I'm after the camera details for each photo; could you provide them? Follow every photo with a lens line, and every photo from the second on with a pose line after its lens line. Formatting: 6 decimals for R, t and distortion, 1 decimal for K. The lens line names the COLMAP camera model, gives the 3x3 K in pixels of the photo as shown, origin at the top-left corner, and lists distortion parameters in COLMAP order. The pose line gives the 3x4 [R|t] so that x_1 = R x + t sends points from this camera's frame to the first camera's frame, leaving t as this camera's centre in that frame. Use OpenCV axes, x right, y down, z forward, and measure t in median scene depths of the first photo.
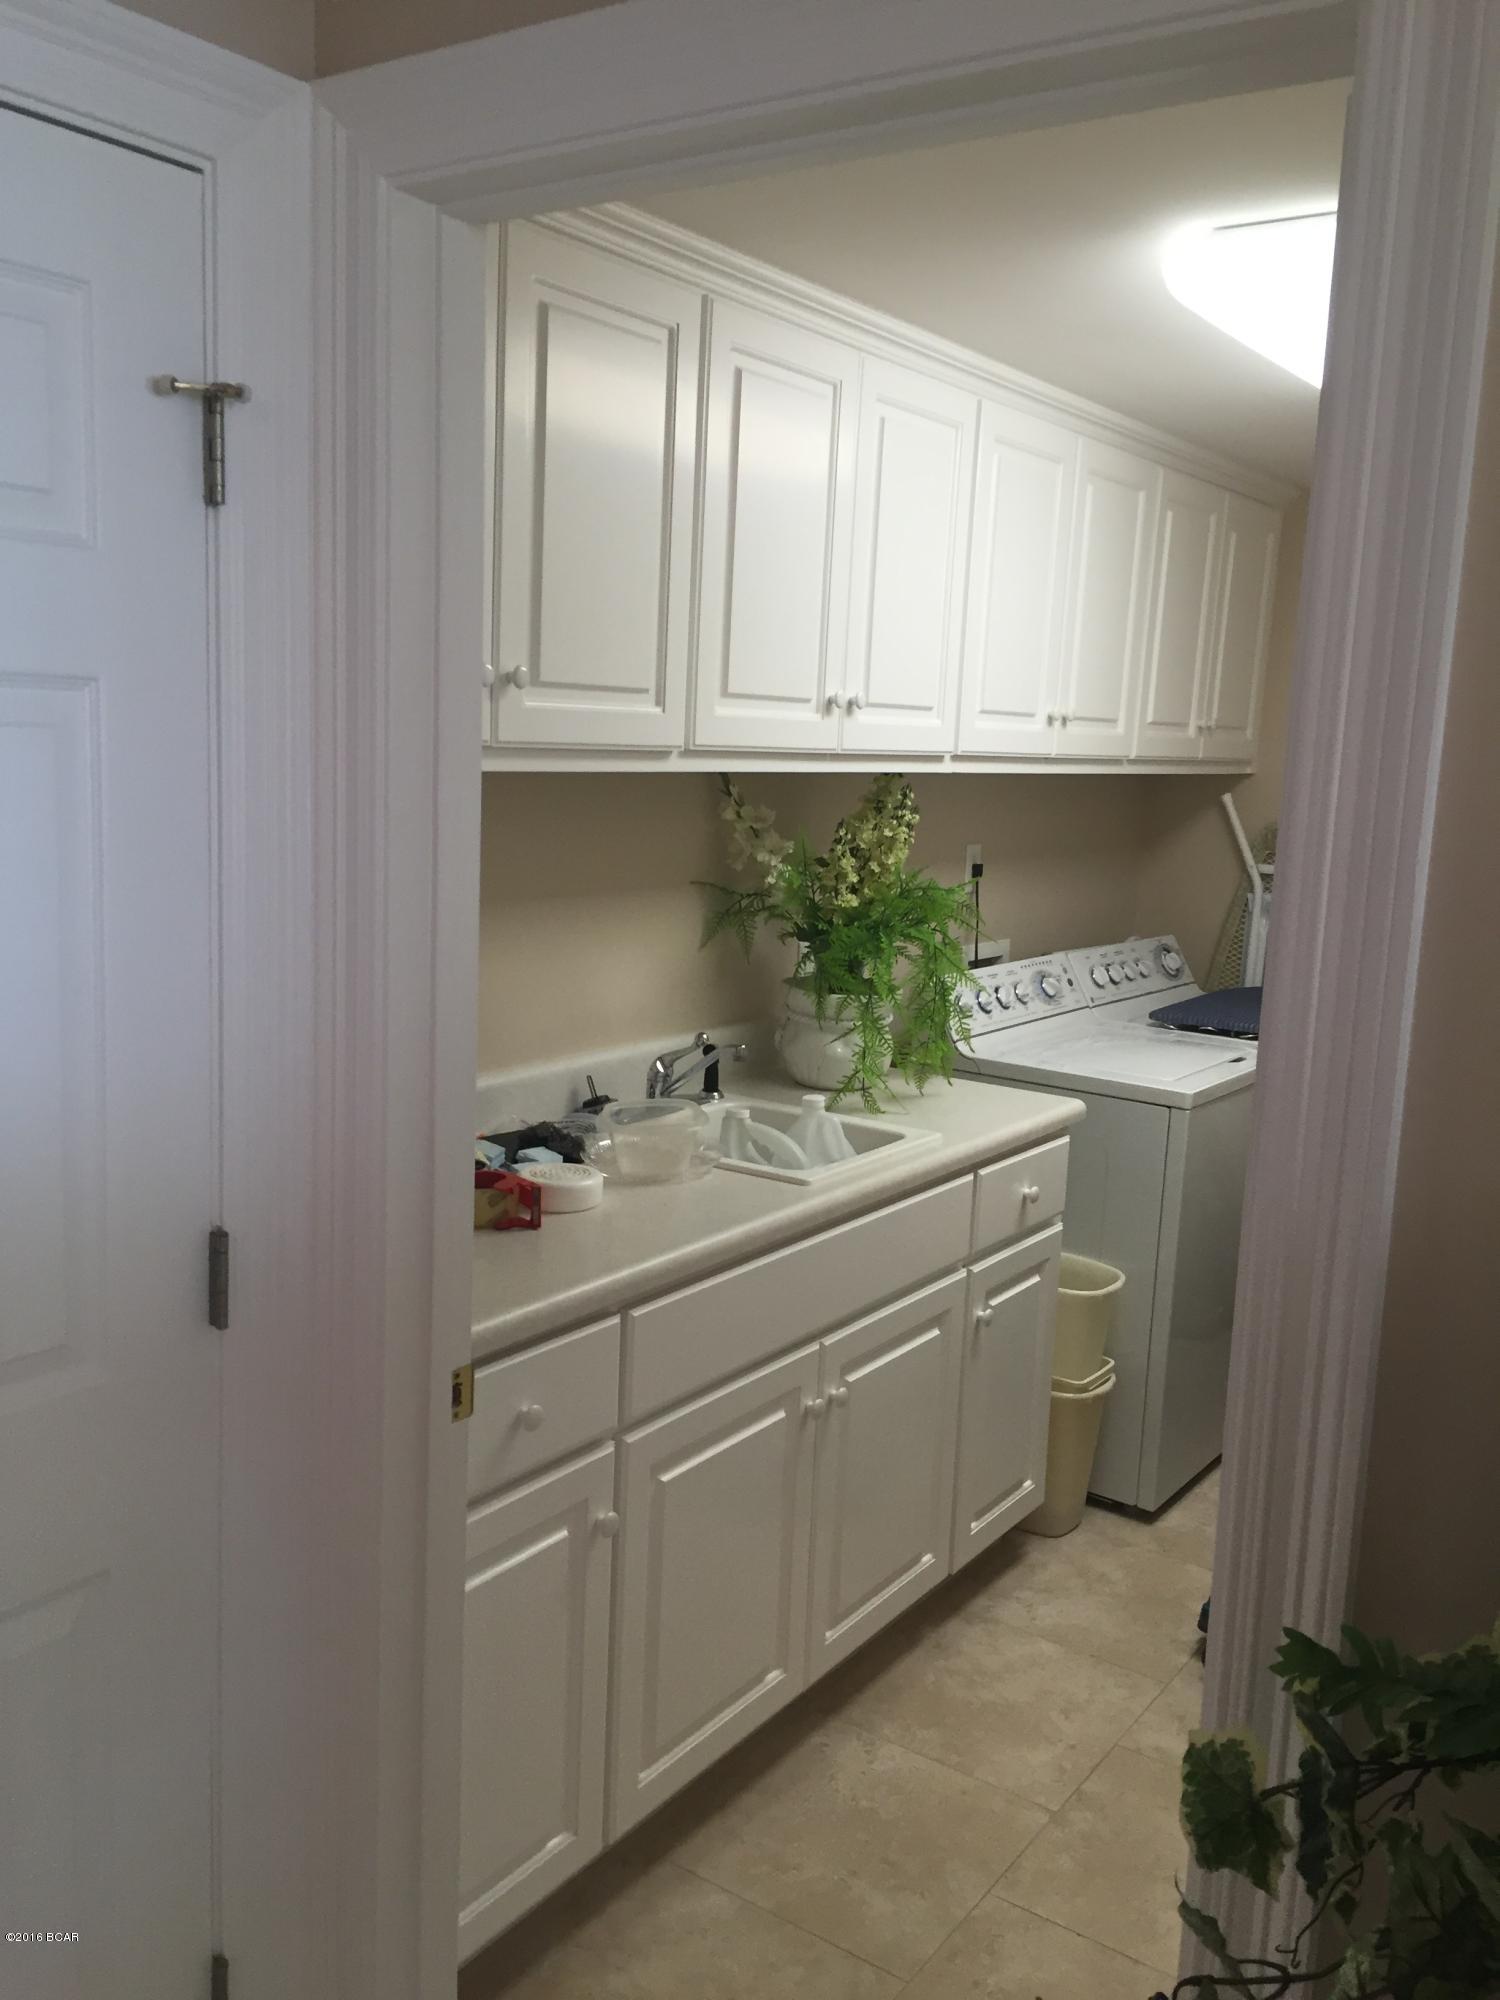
lens RADIAL K [[1710.2, 0, 754.8], [0, 1710.2, 1004.7], [0, 0, 1]] dist [0.073749, -0.109764]
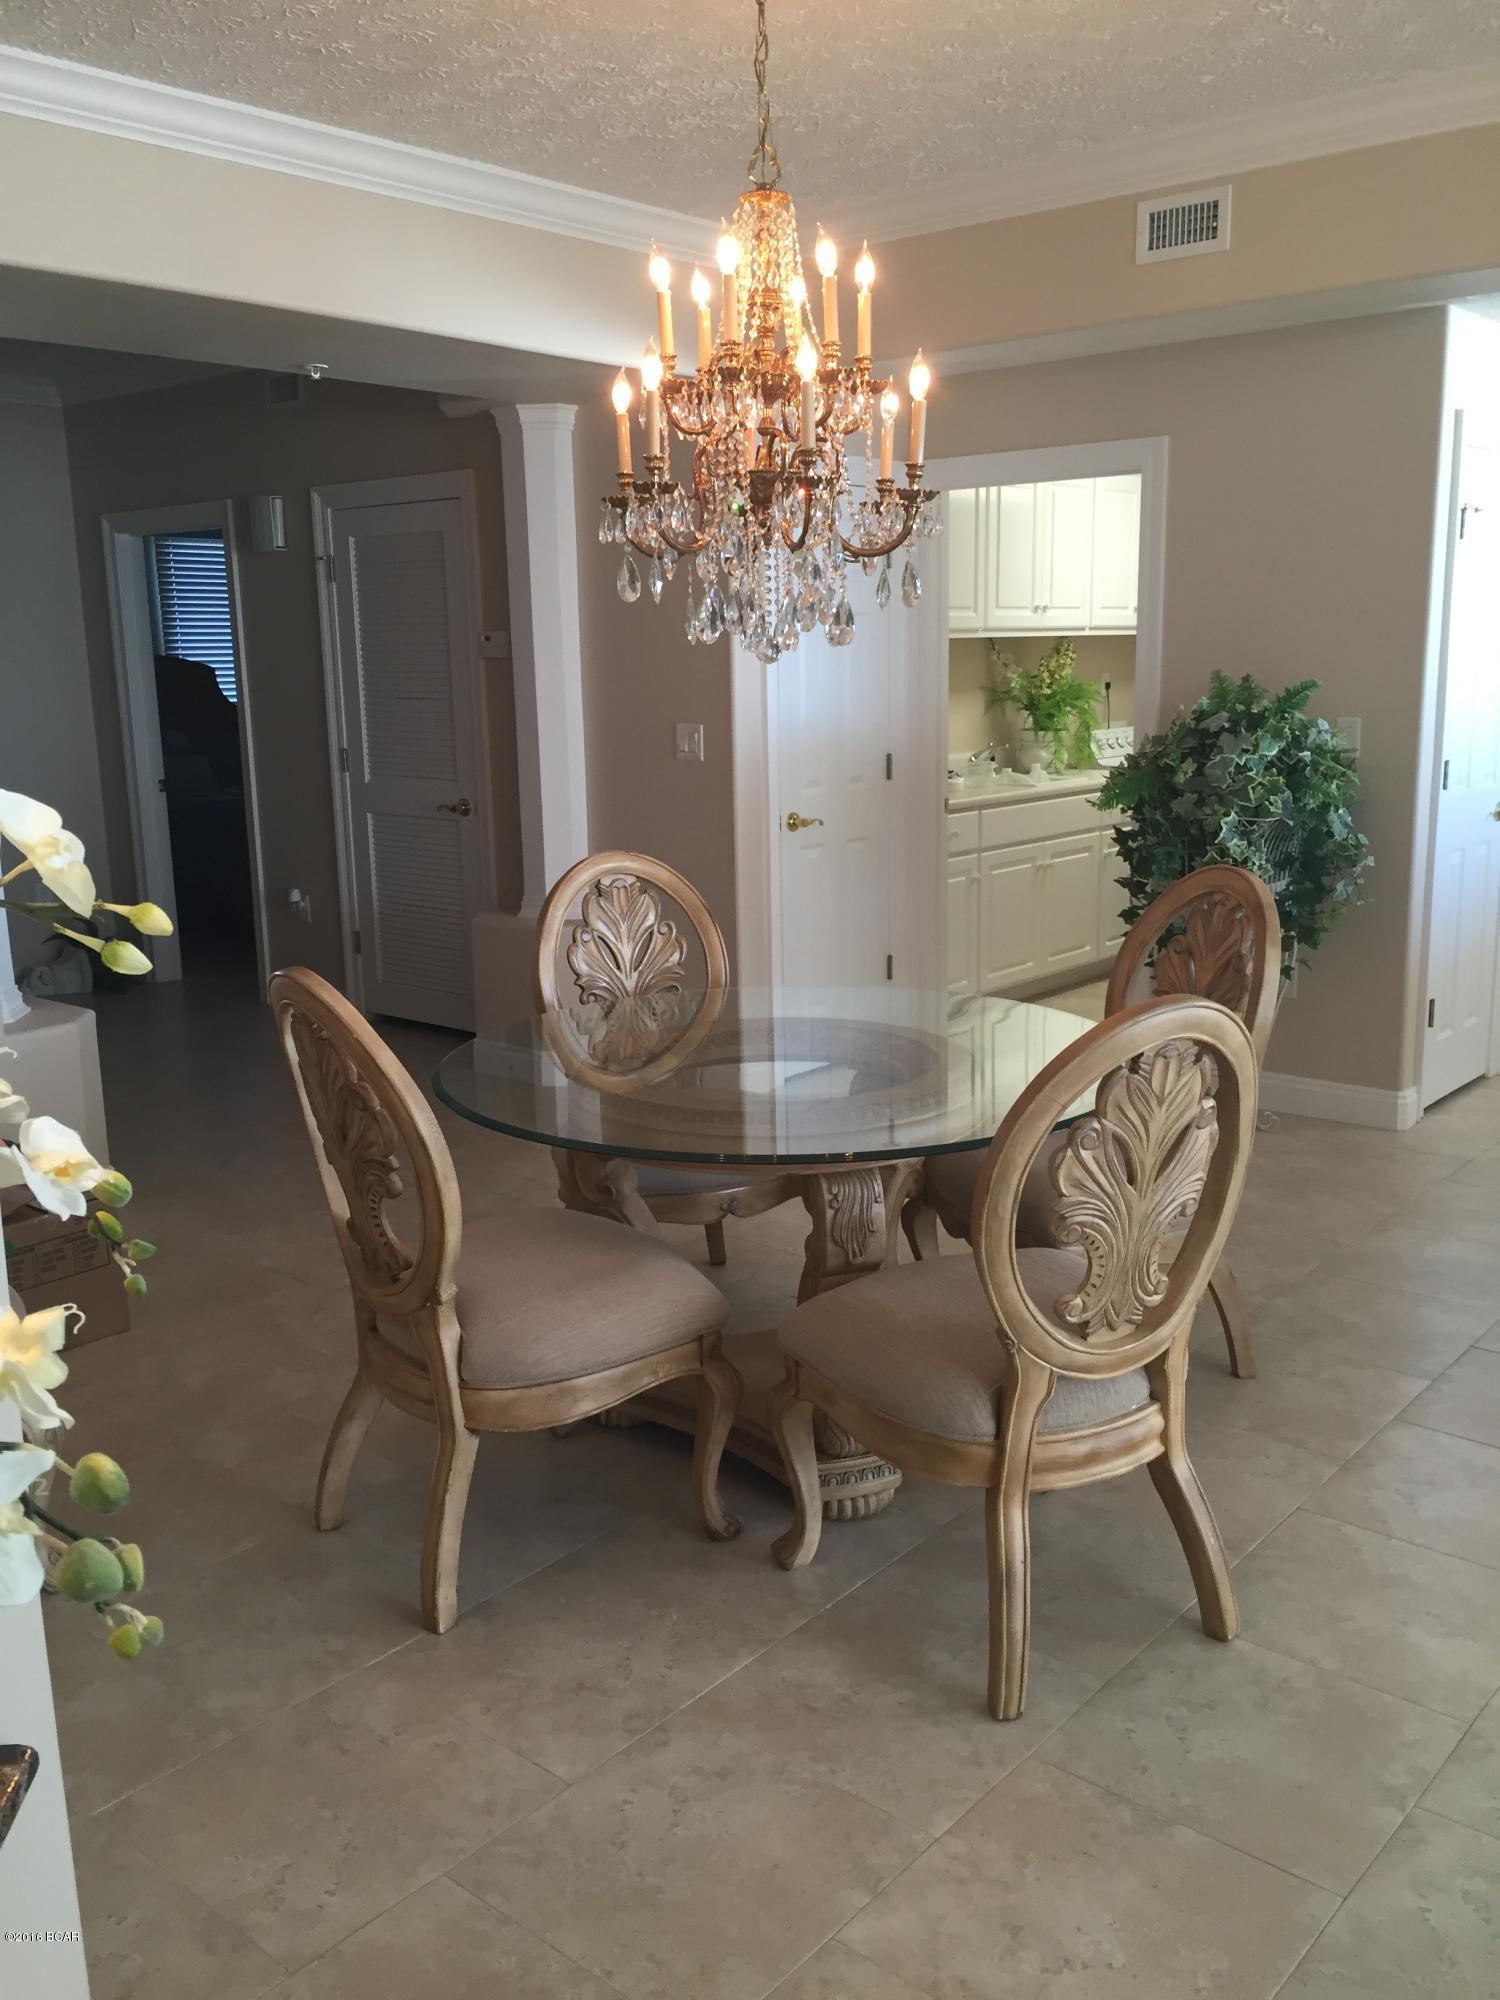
lens RADIAL K [[1707.9, 0, 752.8], [0, 1707.9, 1031.0], [0, 0, 1]] dist [0.055998, -0.090992]
pose [[0.992863, -0.038777, -0.112780, -0.101079], [0.045229, 0.997449, 0.055218, 0.262407], [0.110351, -0.059924, 0.992084, -1.452011]]
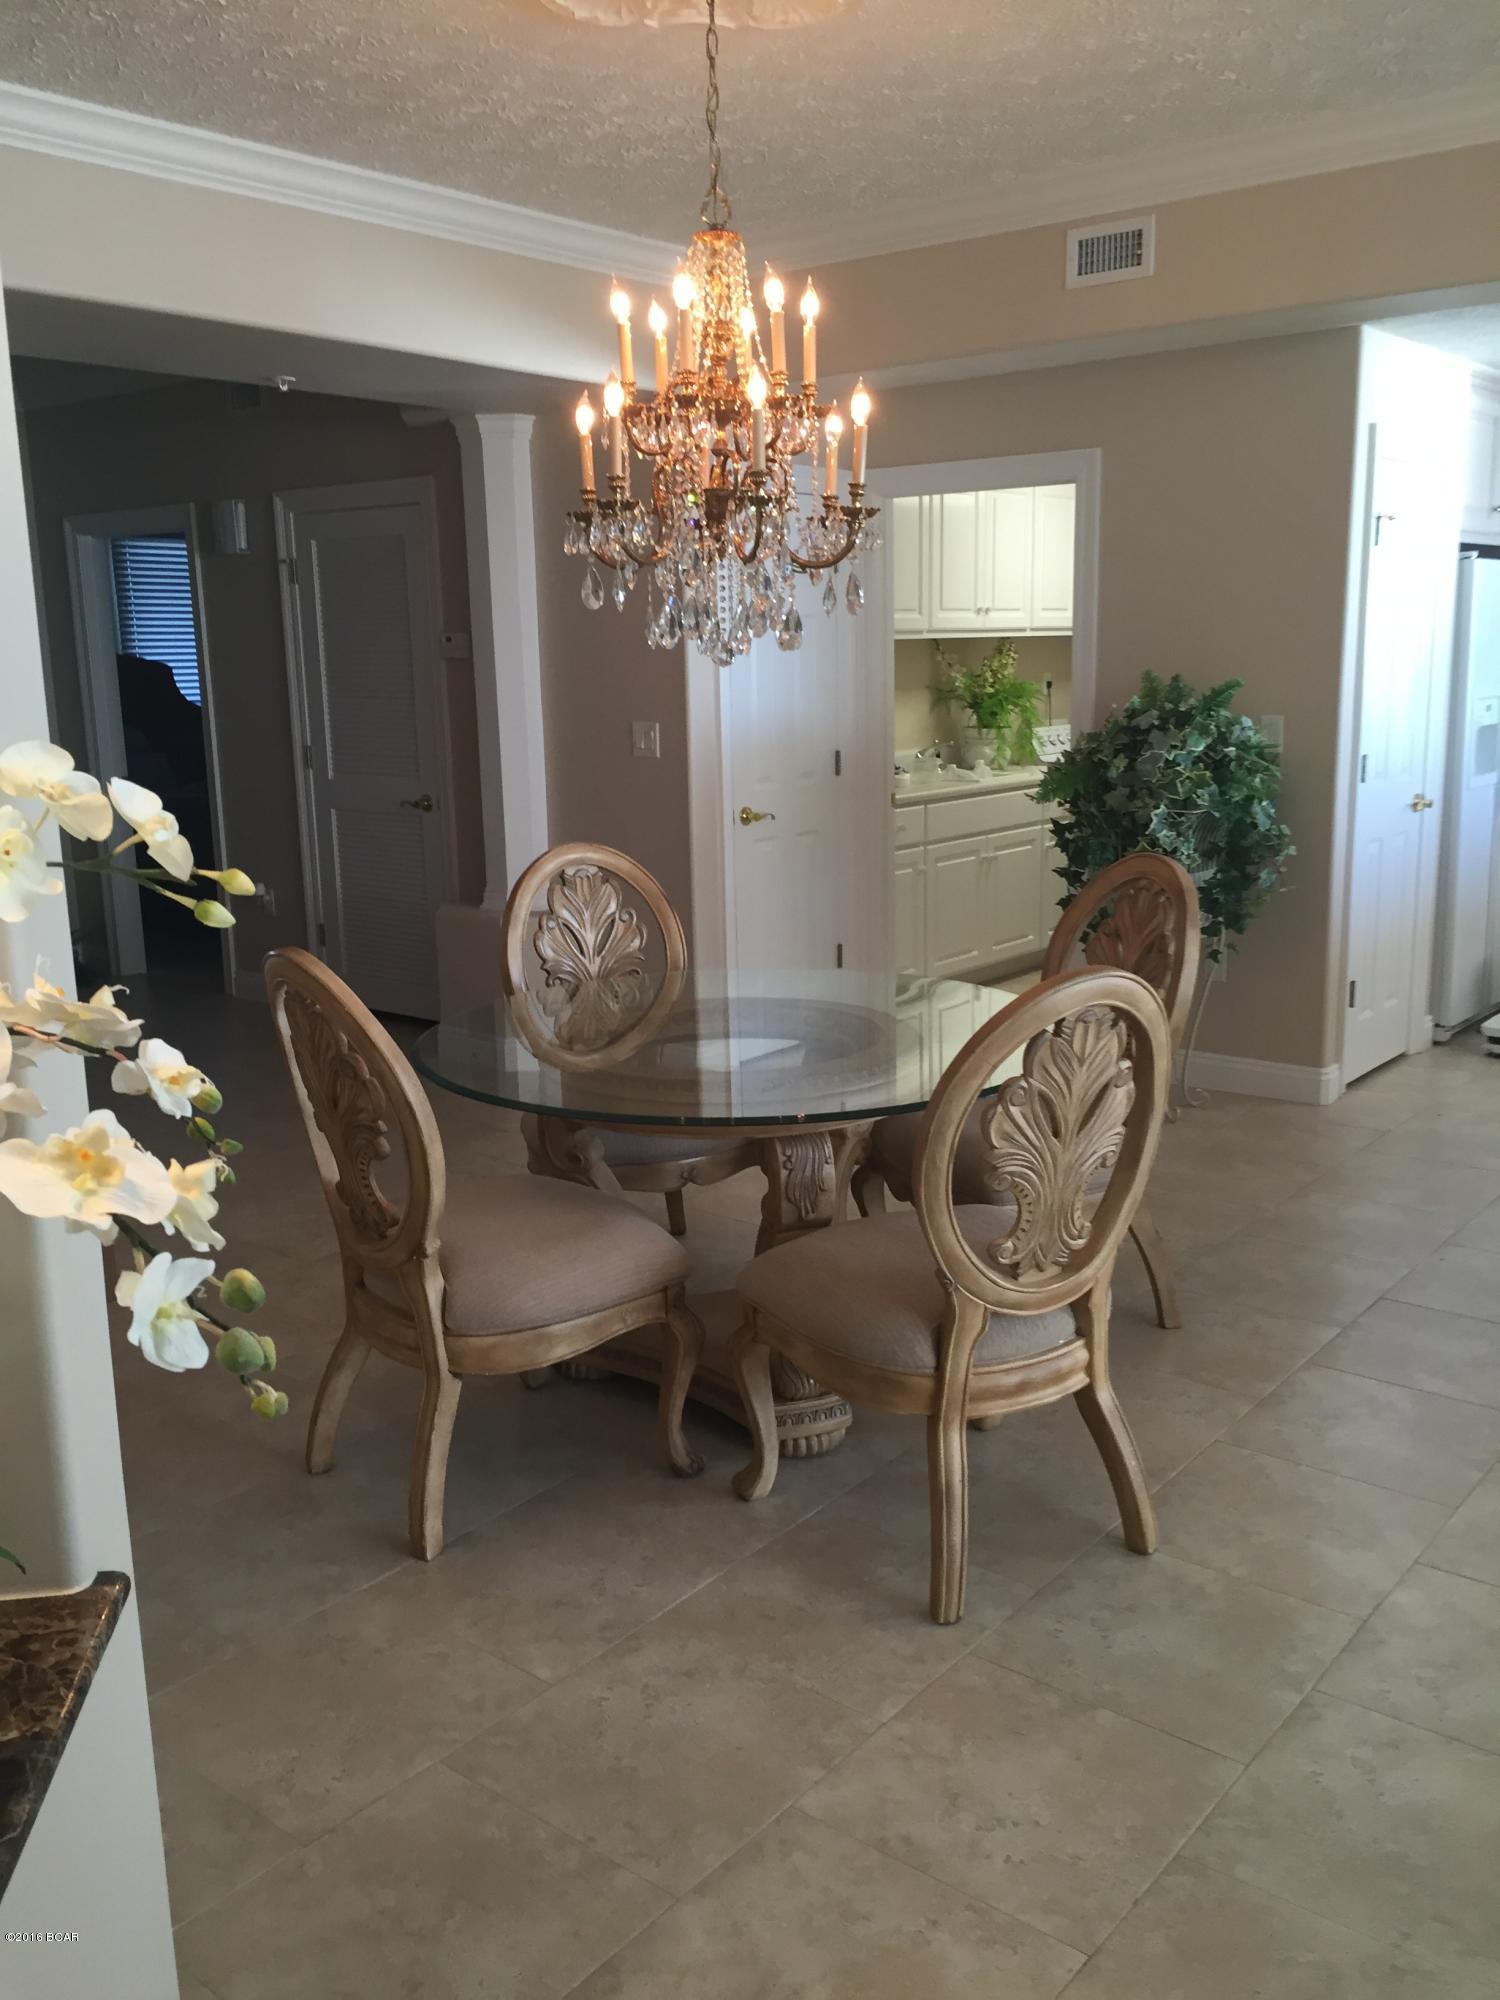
lens RADIAL K [[1710.2, 0, 754.8], [0, 1710.2, 1004.7], [0, 0, 1]] dist [0.073749, -0.109764]
pose [[0.995393, -0.046967, -0.083592, -0.096953], [0.050678, 0.997796, 0.042842, 0.270122], [0.081395, -0.046881, 0.995579, -1.521576]]
